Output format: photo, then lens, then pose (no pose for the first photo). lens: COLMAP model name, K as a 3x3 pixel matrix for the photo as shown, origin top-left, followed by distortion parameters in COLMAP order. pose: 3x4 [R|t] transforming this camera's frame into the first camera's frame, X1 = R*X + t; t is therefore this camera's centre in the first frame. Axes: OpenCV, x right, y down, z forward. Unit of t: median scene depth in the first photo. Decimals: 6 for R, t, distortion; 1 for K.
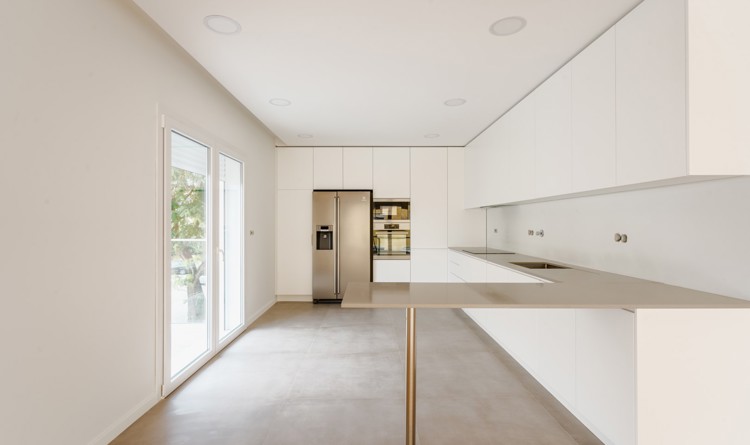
lens RADIAL K [[363.9, 0, 375.0], [0, 363.9, 222.5], [0, 0, 1]] dist [0.002783, 0.000075]
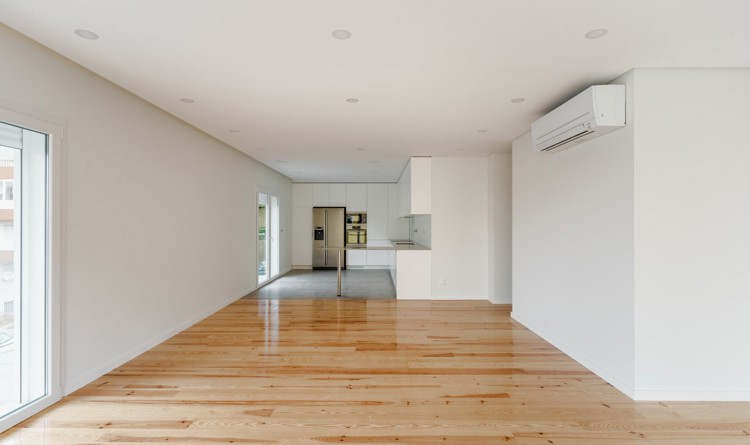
lens RADIAL K [[363.9, 0, 375.0], [0, 363.9, 222.5], [0, 0, 1]] dist [0.002783, 0.000075]
pose [[0.999983, 0.001120, -0.005740, 0.149747], [-0.001135, 0.999996, -0.002483, -0.009049], [0.005737, 0.002489, 0.999980, -0.809373]]
